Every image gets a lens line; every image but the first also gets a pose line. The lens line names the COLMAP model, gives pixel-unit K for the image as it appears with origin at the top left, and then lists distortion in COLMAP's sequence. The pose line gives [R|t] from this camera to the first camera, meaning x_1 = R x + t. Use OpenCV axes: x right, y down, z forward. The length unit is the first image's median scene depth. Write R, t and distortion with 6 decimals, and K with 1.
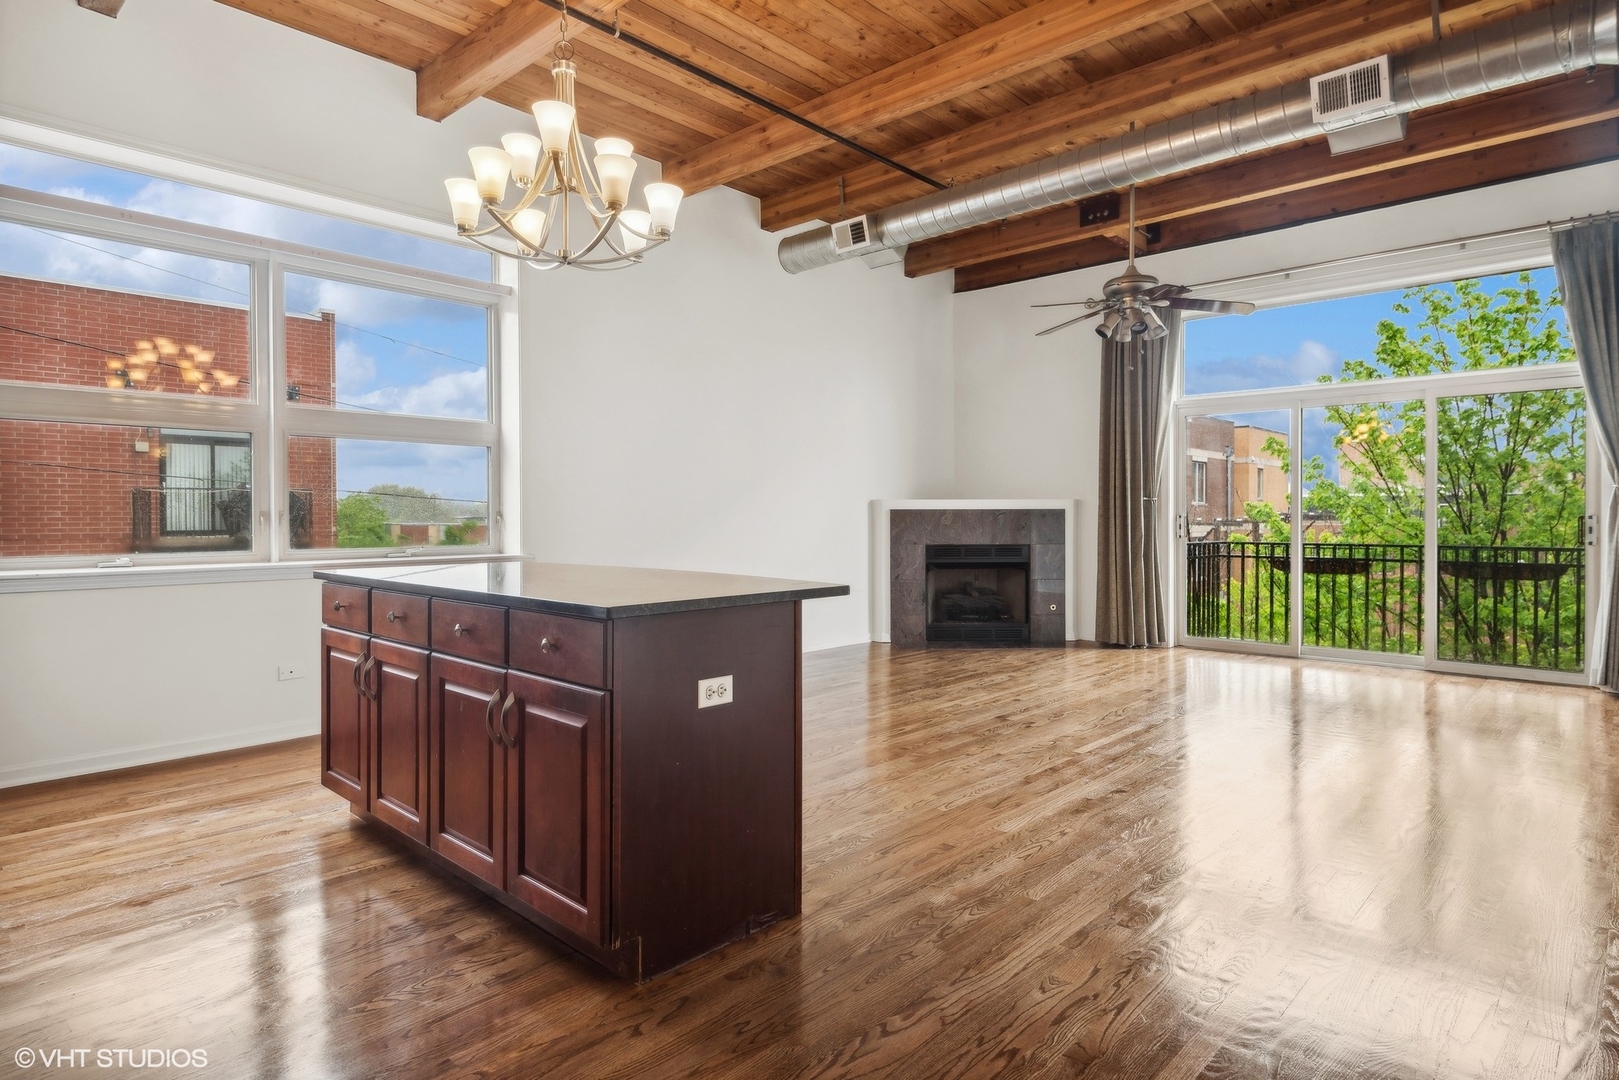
lens RADIAL K [[894.8, 0, 823.3], [0, 894.8, 530.3], [0, 0, 1]] dist [0.031557, -0.016457]
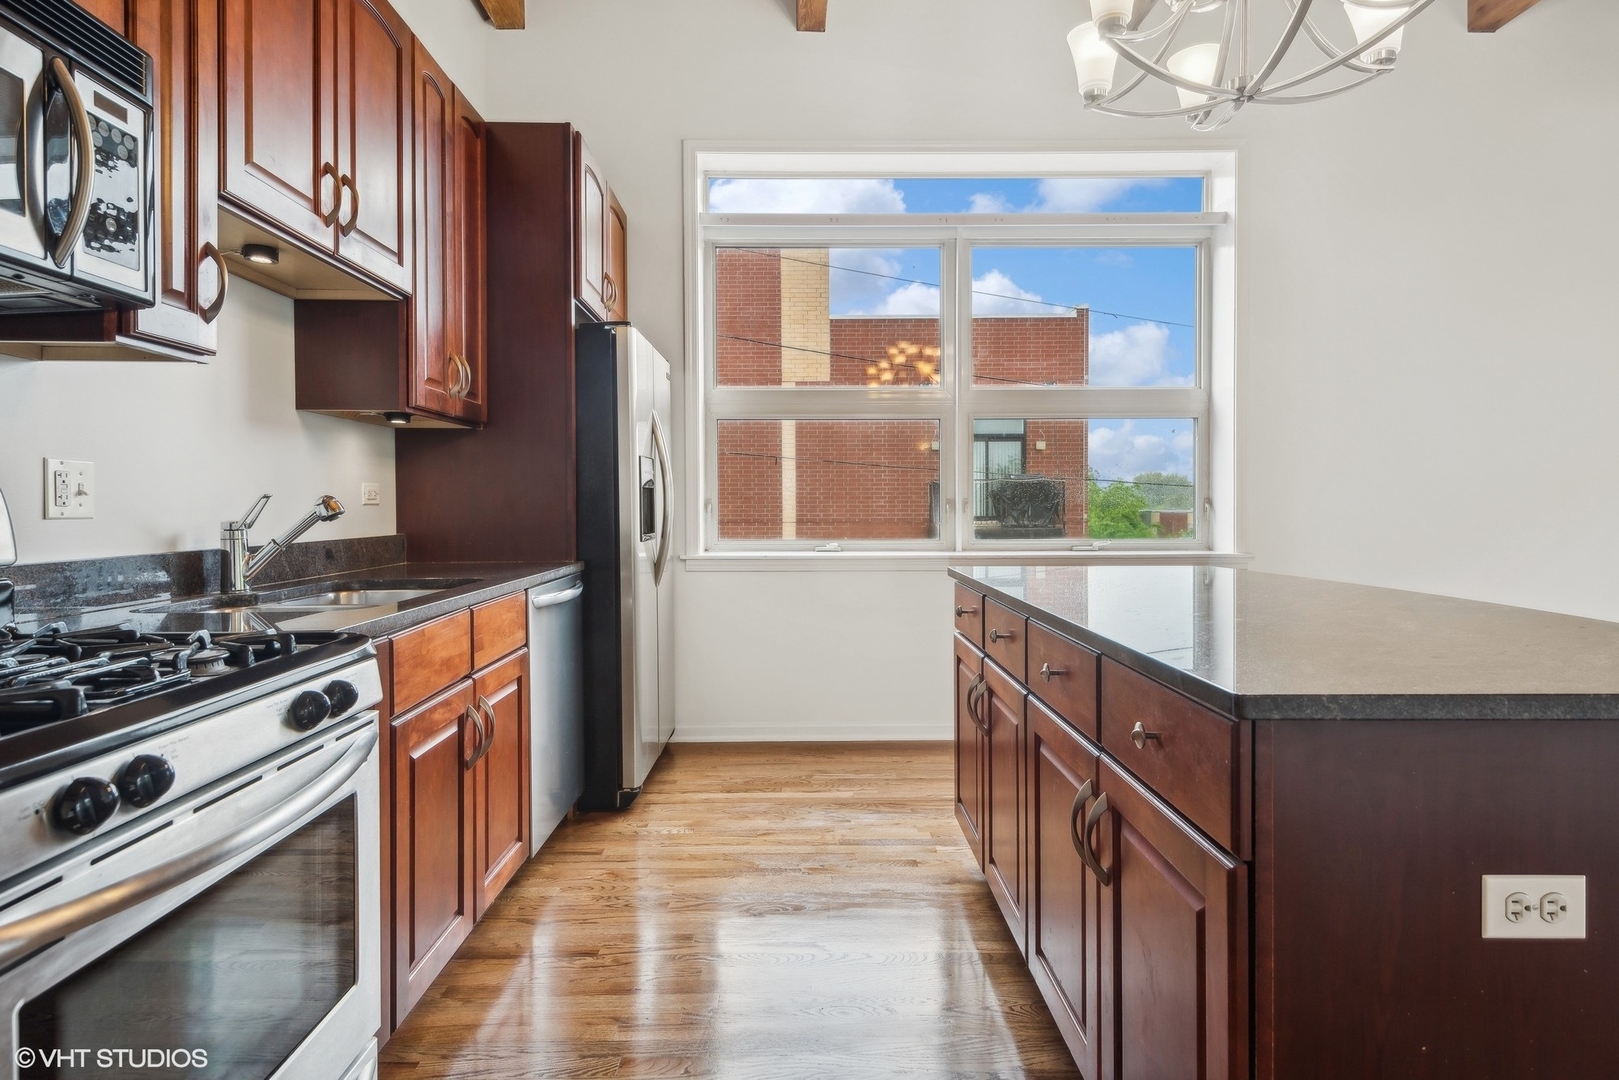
lens RADIAL K [[894.8, 0, 804.4], [0, 894.8, 516.4], [0, 0, 1]] dist [0.031557, -0.016457]
pose [[0.680748, 0.009295, -0.732458, -0.027613], [-0.010517, 0.999940, 0.002916, -0.004411], [0.732442, 0.005718, 0.680806, 0.300706]]
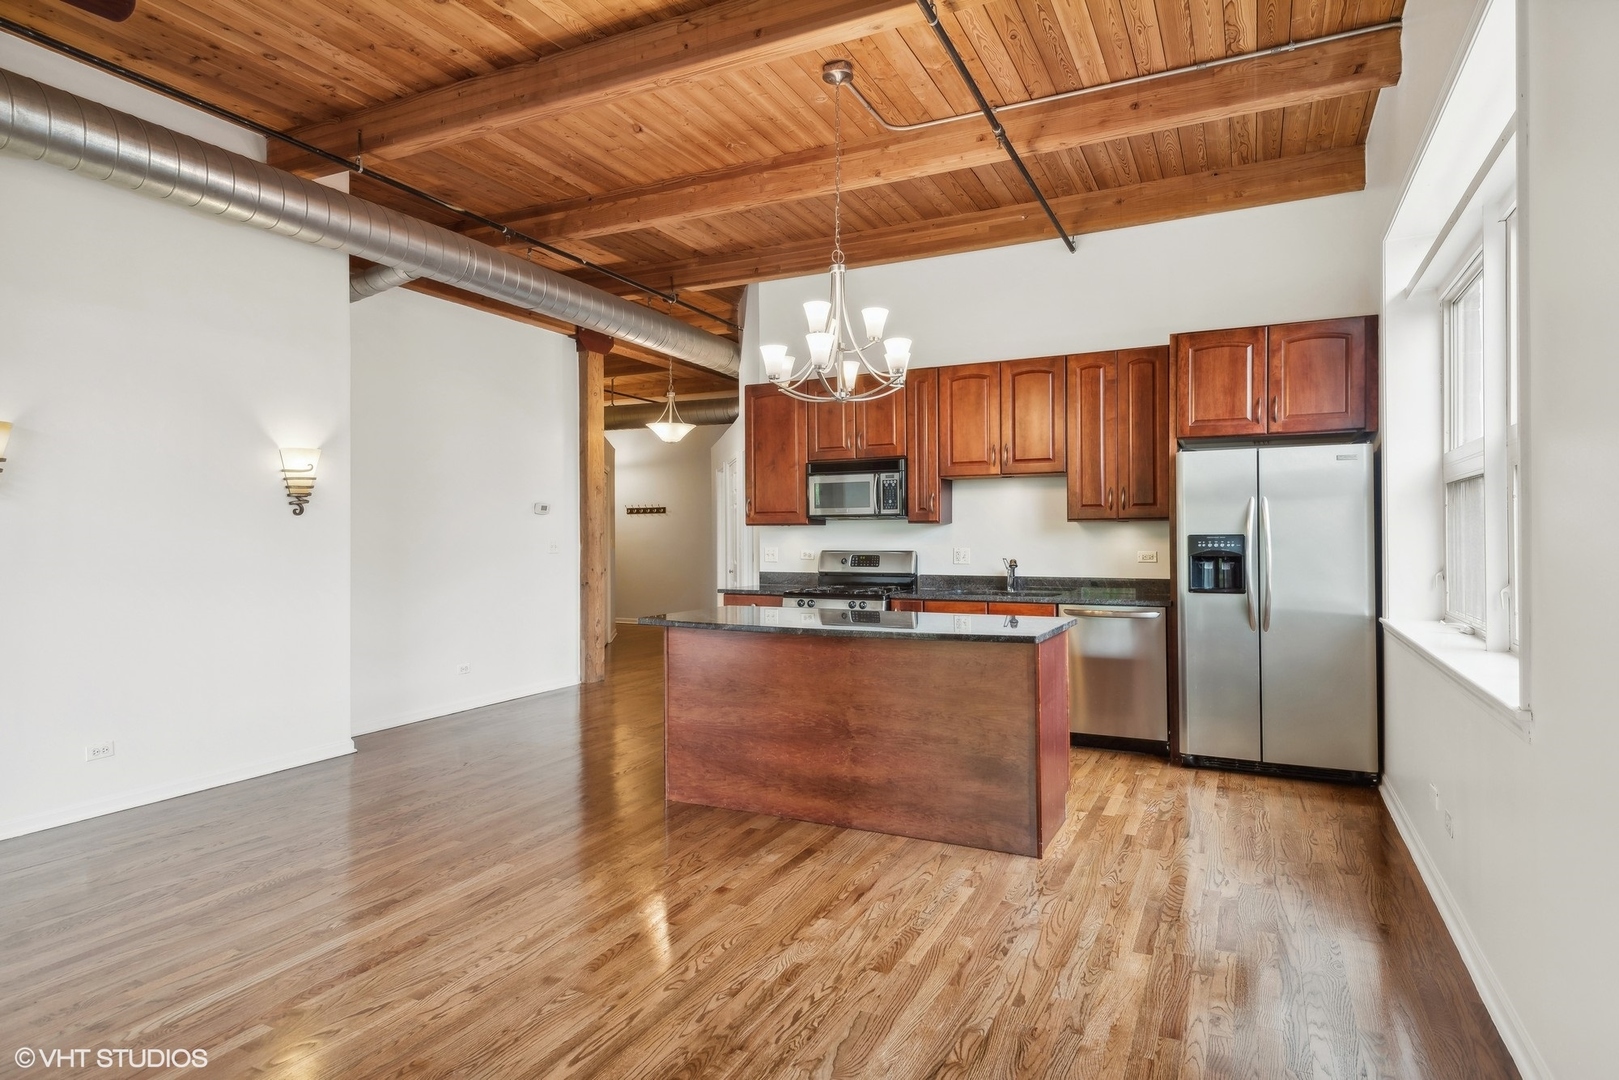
lens RADIAL K [[894.8, 0, 808.4], [0, 894.8, 529.4], [0, 0, 1]] dist [0.031557, -0.016457]
pose [[-0.961945, 0.004489, -0.273205, 0.134708], [0.001582, 0.999940, 0.010861, -0.090734], [0.273238, 0.010015, -0.961894, 2.064918]]
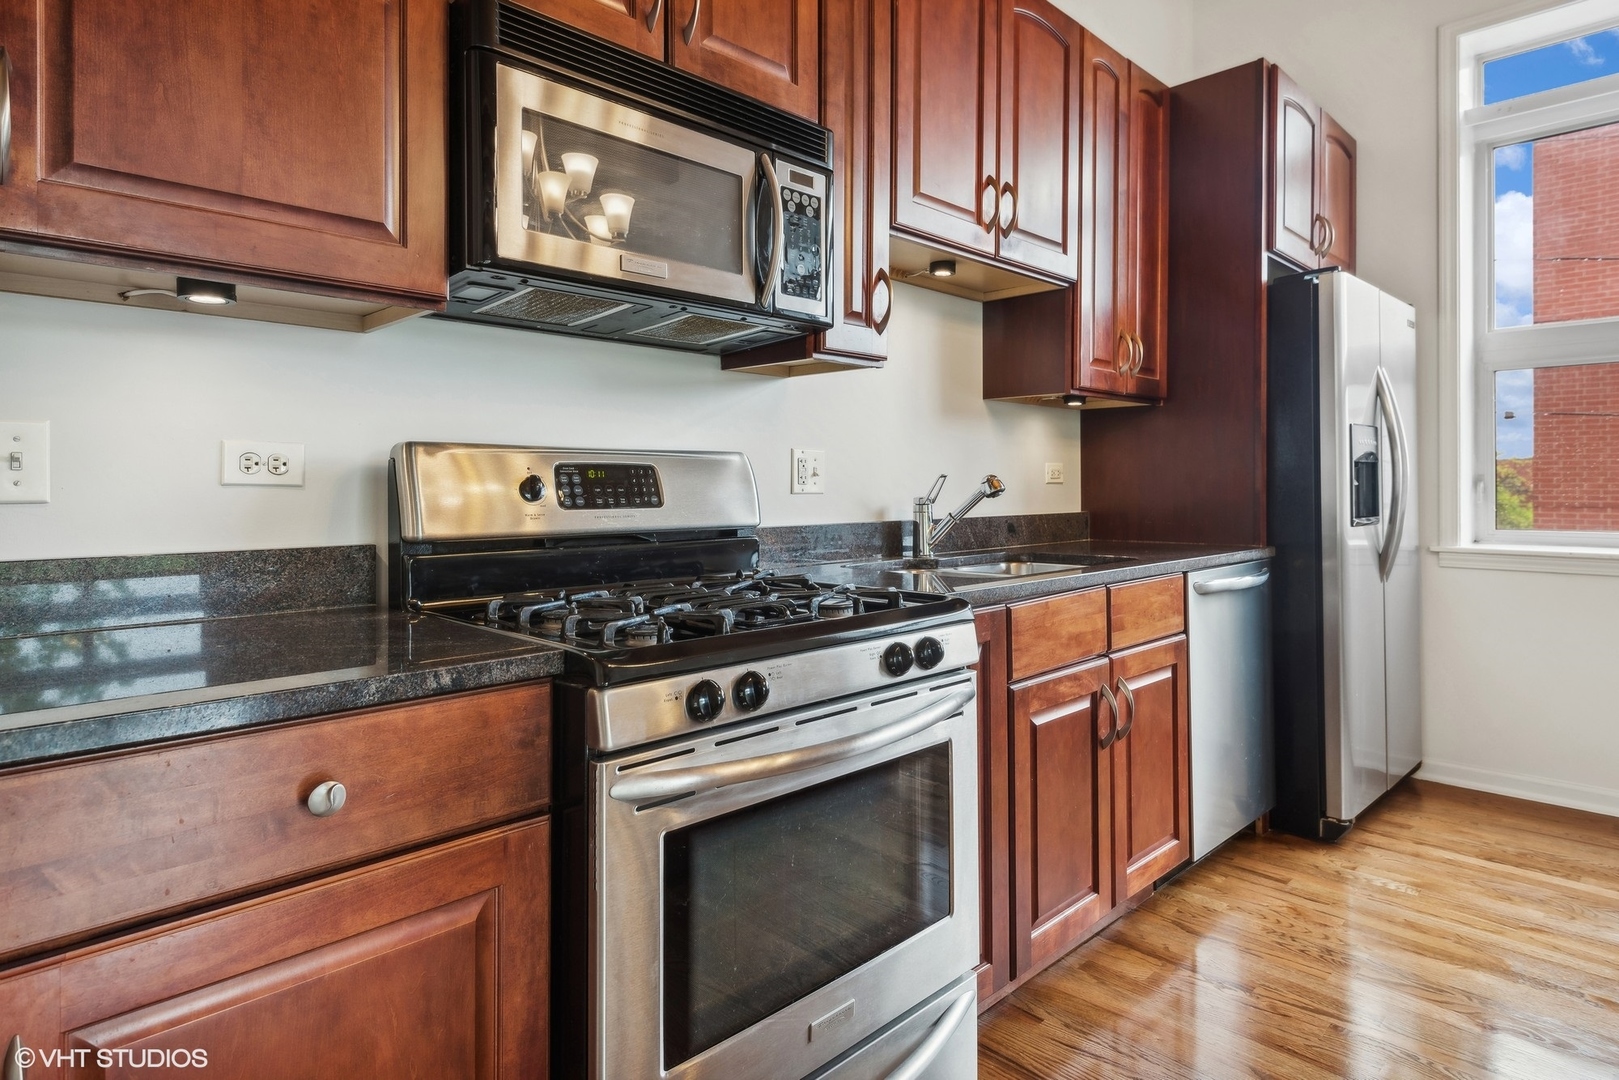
lens RADIAL K [[894.8, 0, 794.8], [0, 894.8, 491.9], [0, 0, 1]] dist [0.031557, -0.016457]
pose [[-0.063014, 0.006193, -0.997993, -0.011240], [-0.012423, 0.999898, 0.006989, -0.003223], [0.997935, 0.012838, -0.062930, 0.378672]]
